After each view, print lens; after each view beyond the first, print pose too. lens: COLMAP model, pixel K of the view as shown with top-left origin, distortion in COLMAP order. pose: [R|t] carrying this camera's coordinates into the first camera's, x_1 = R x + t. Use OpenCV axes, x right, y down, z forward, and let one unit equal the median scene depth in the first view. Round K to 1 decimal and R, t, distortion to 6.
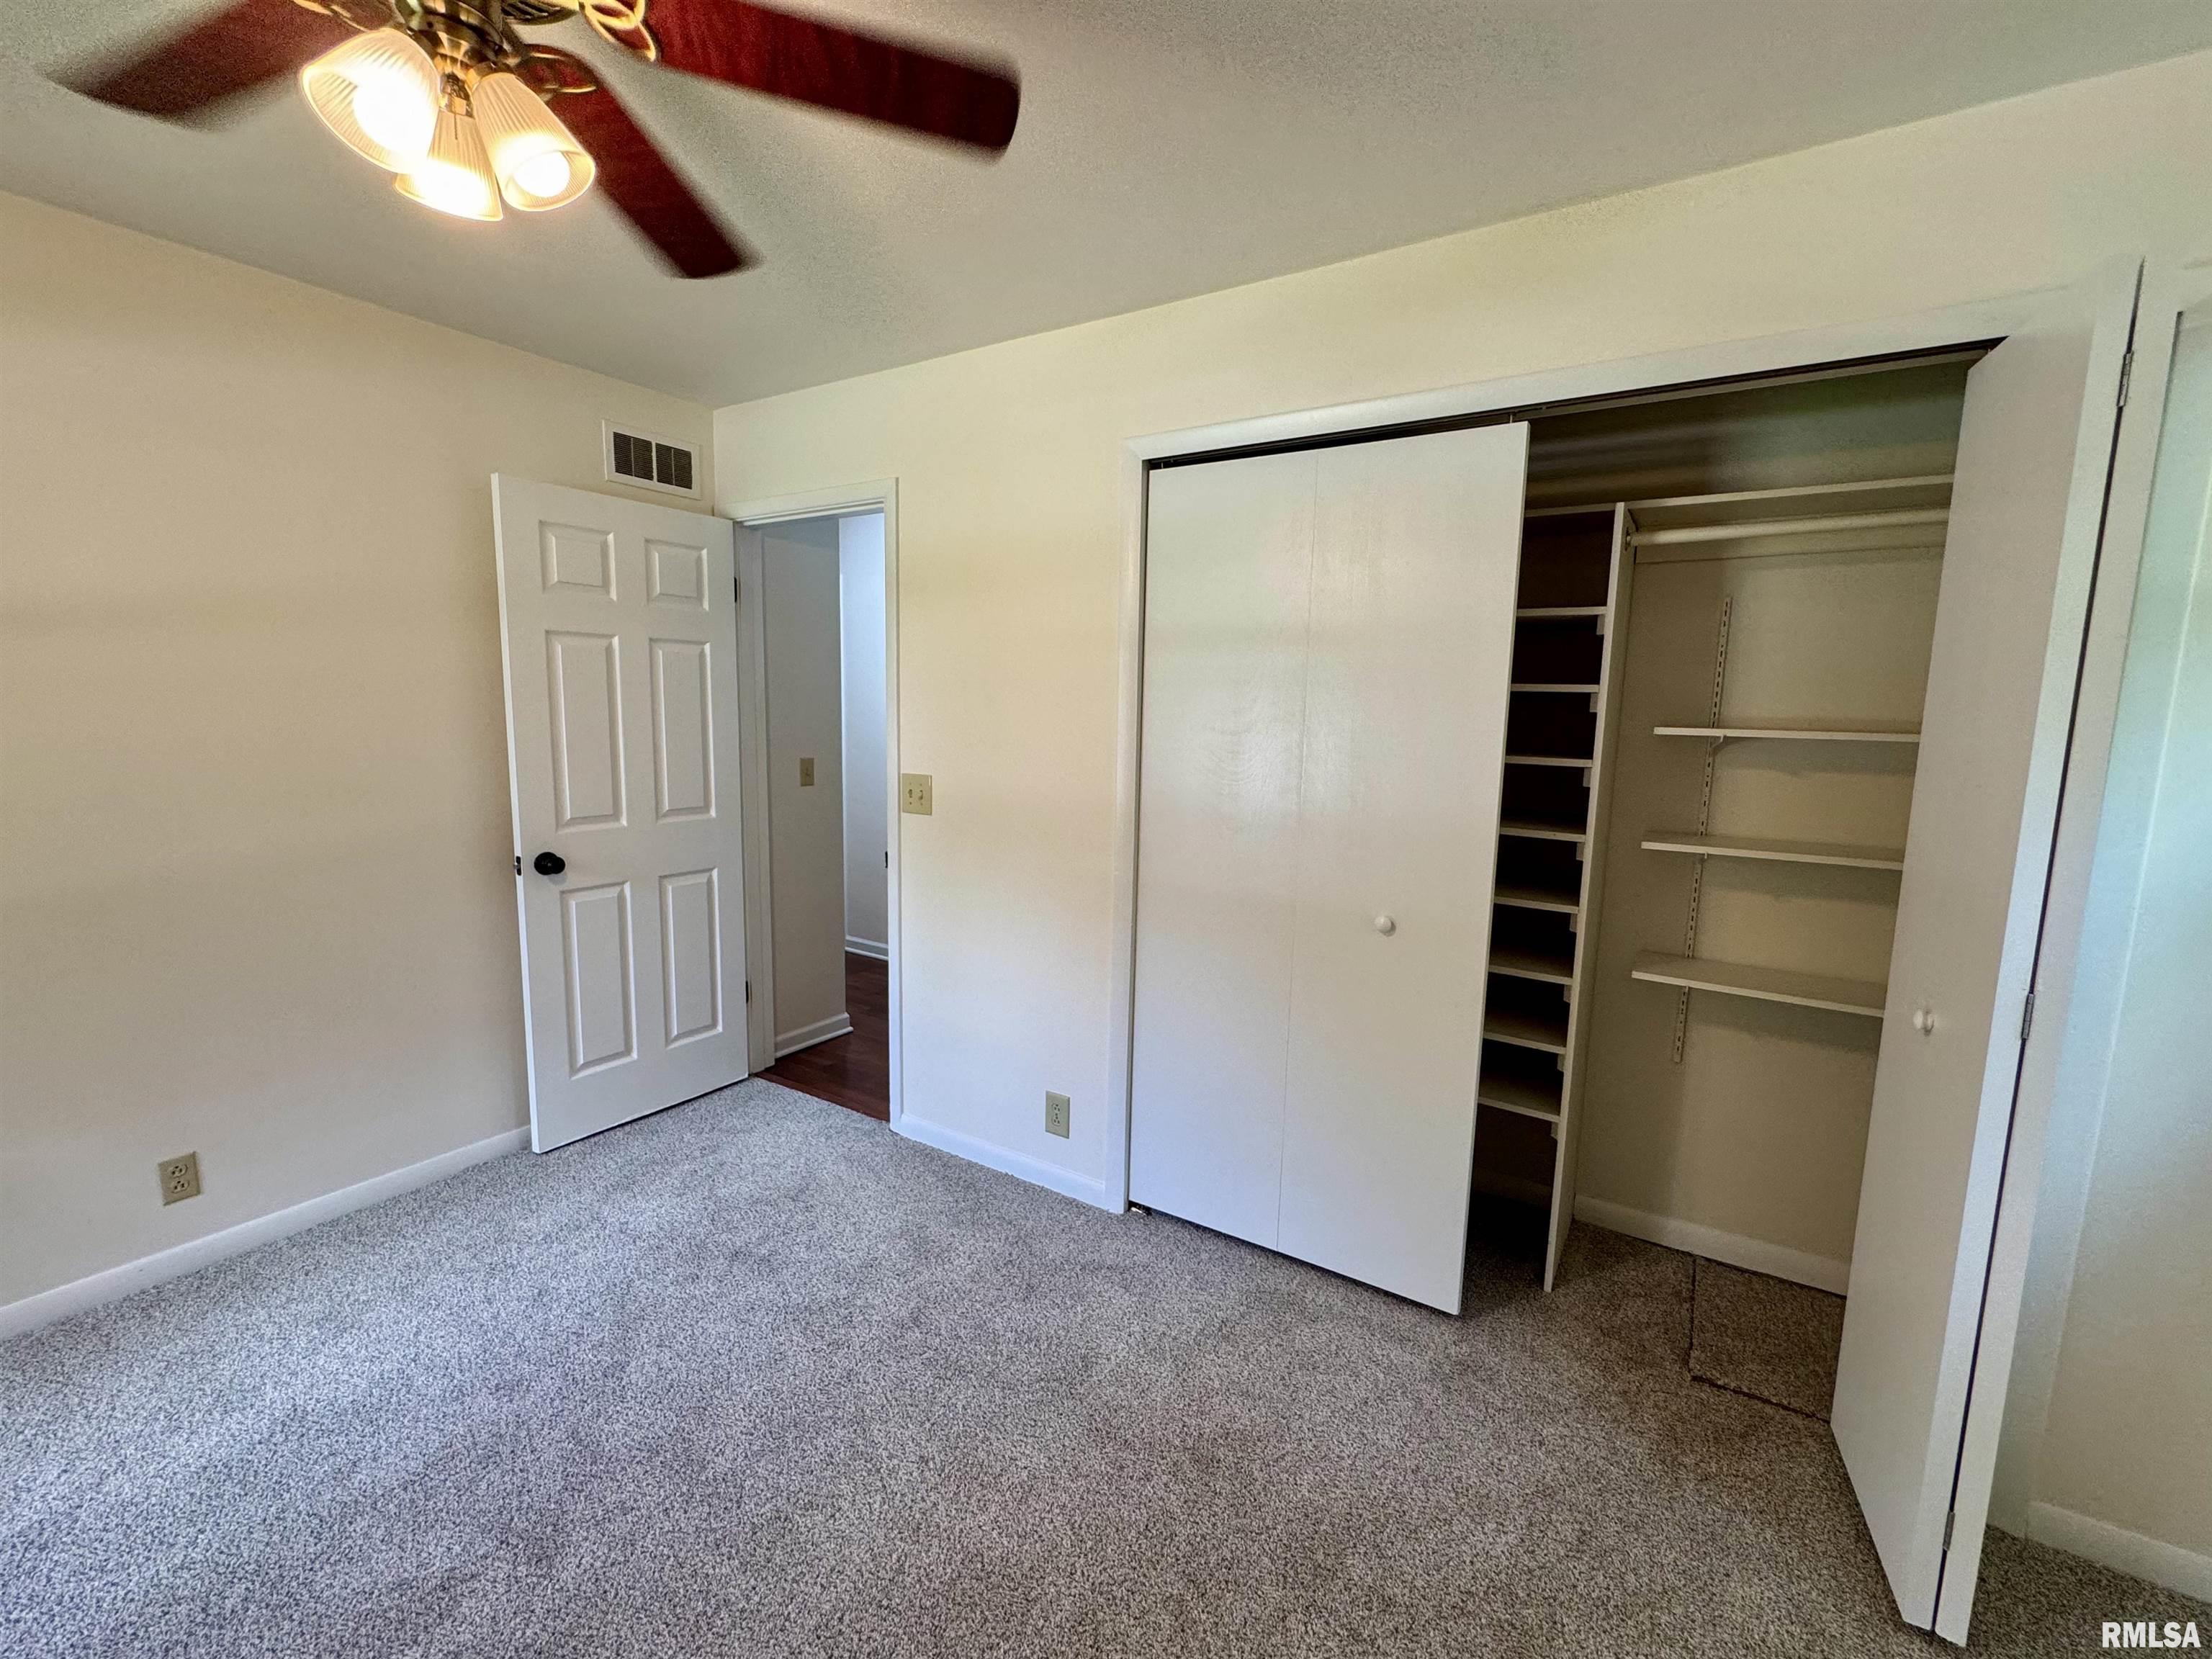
lens RADIAL K [[901.8, 0, 1100.8], [0, 901.8, 824.4], [0, 0, 1]] dist [0.010043, 0.000147]
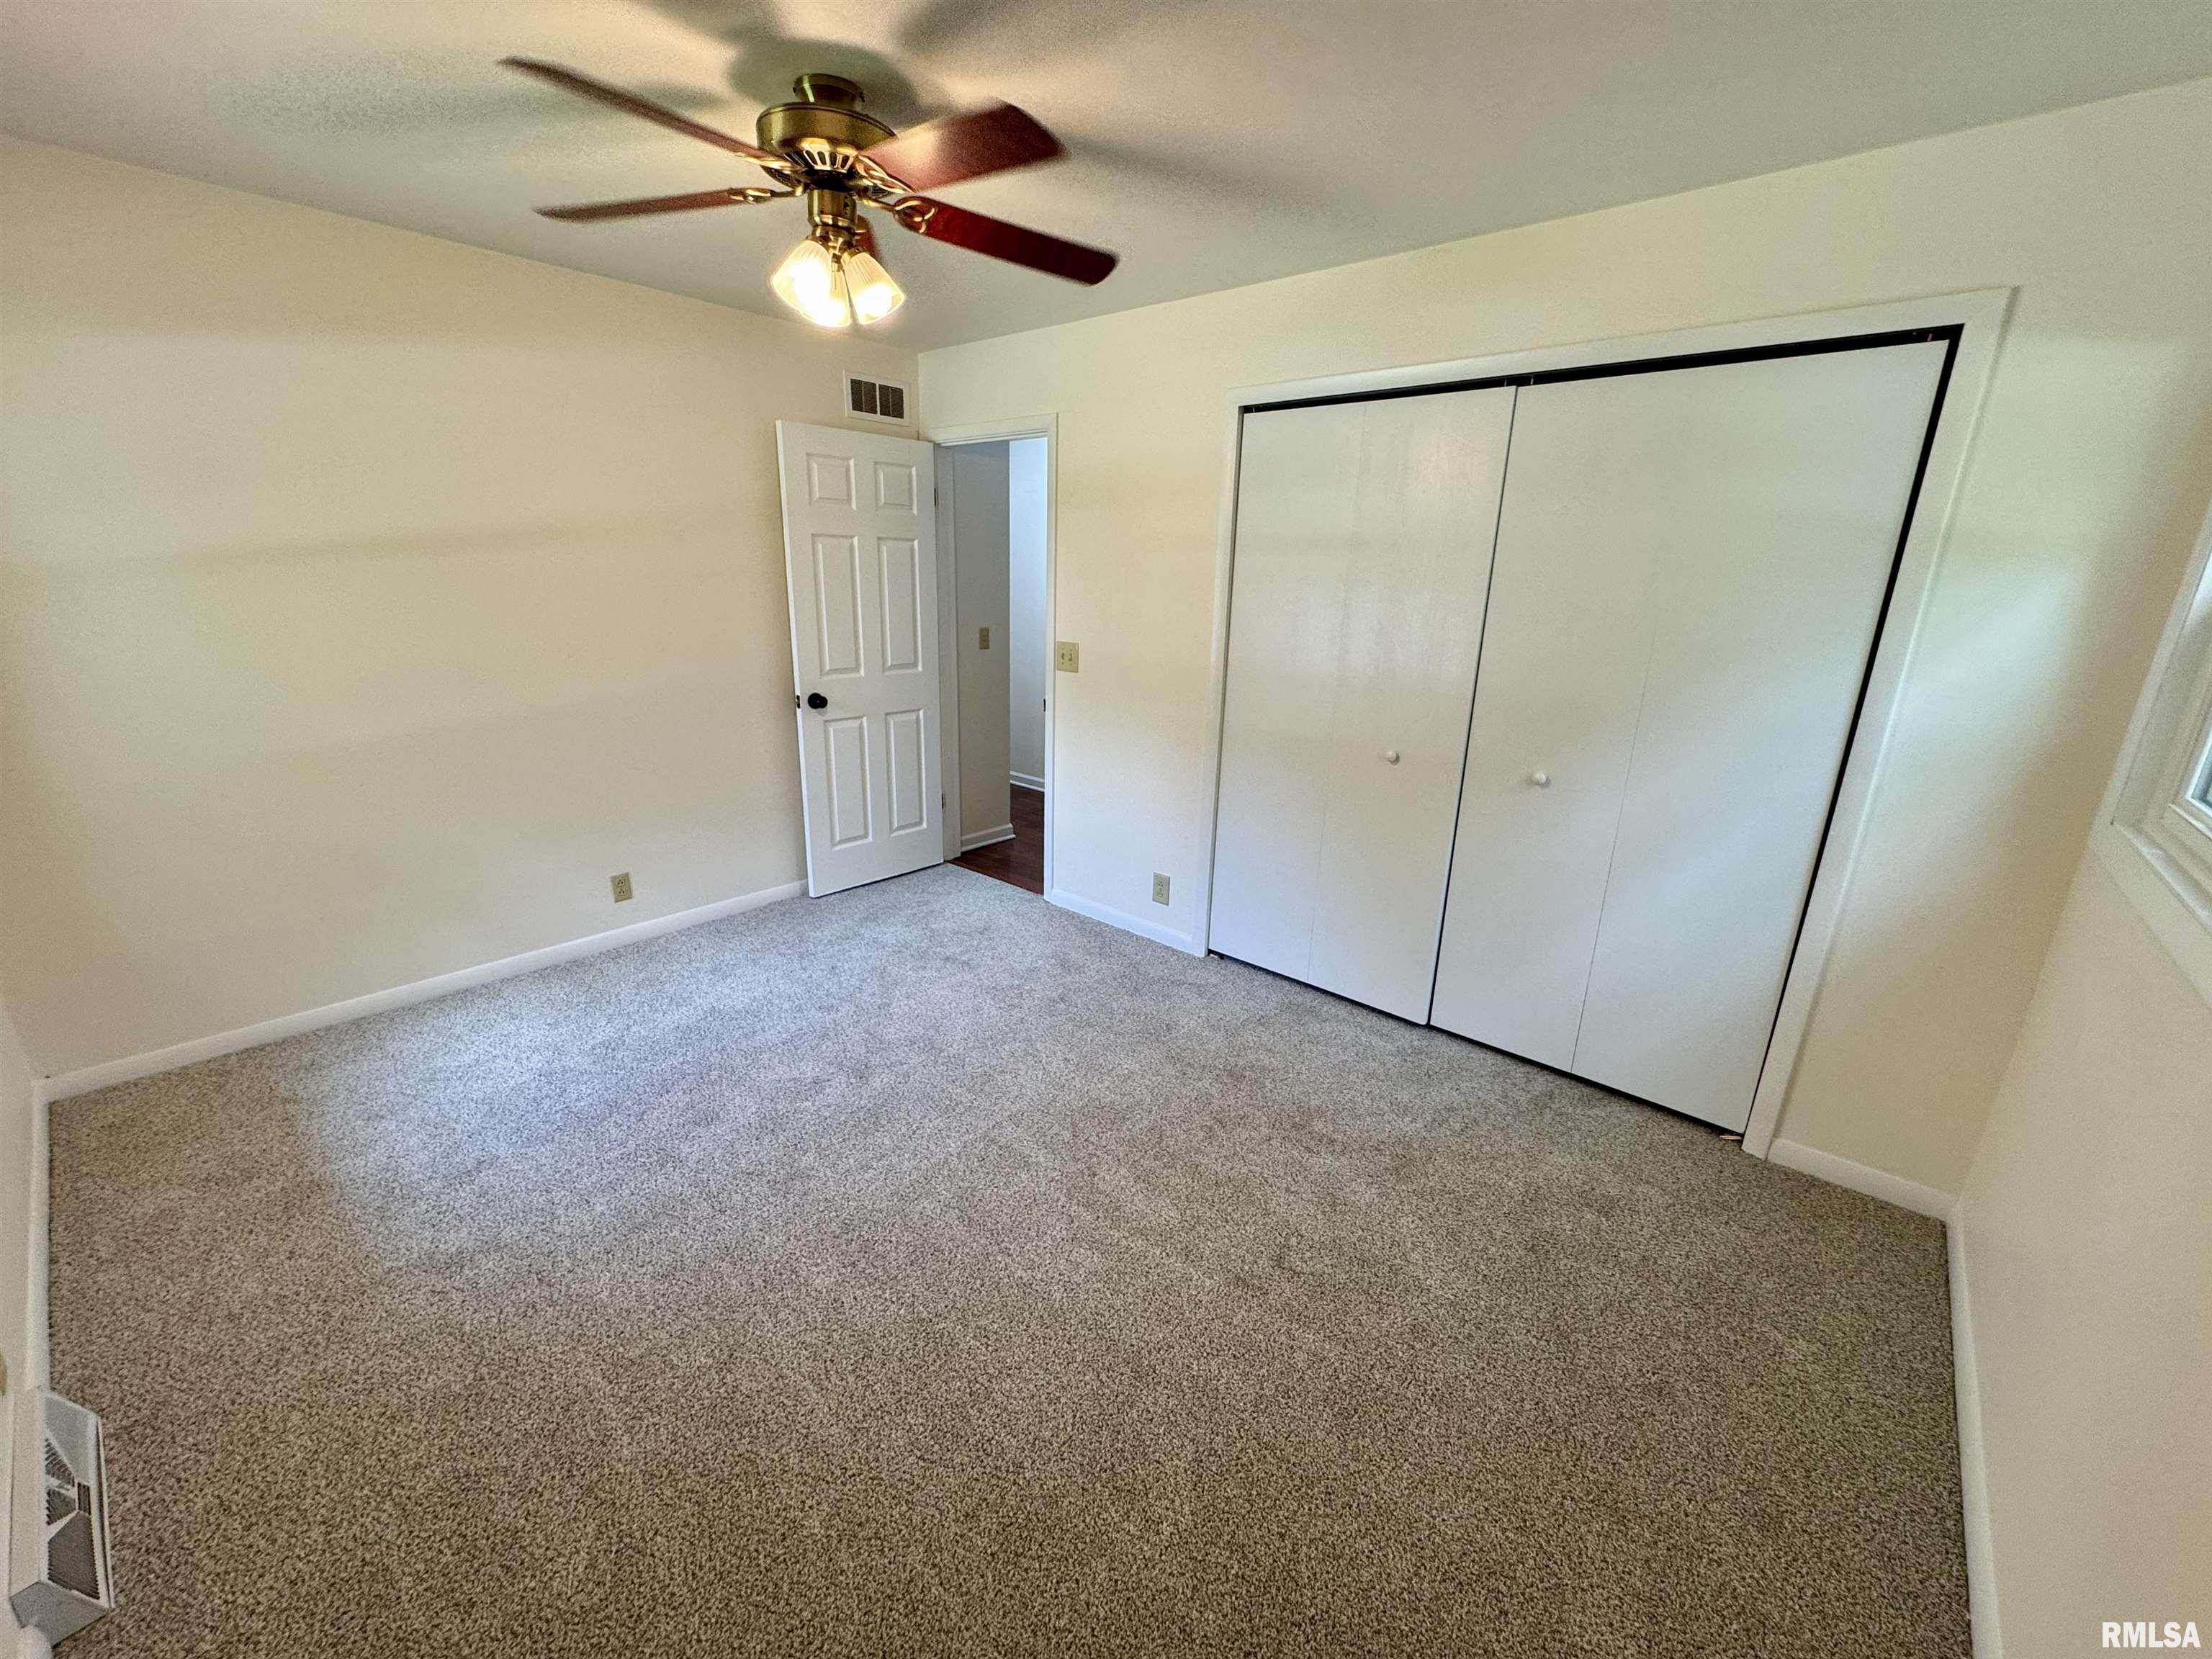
lens RADIAL K [[880.3, 0, 1105.4], [0, 880.3, 820.6], [0, 0, 1]] dist [-0.001429, 0.000695]
pose [[0.988387, 0.046498, -0.144666, 0.065408], [-0.025020, 0.988837, 0.146886, 0.016027], [0.149881, -0.141560, 0.978517, -0.376576]]
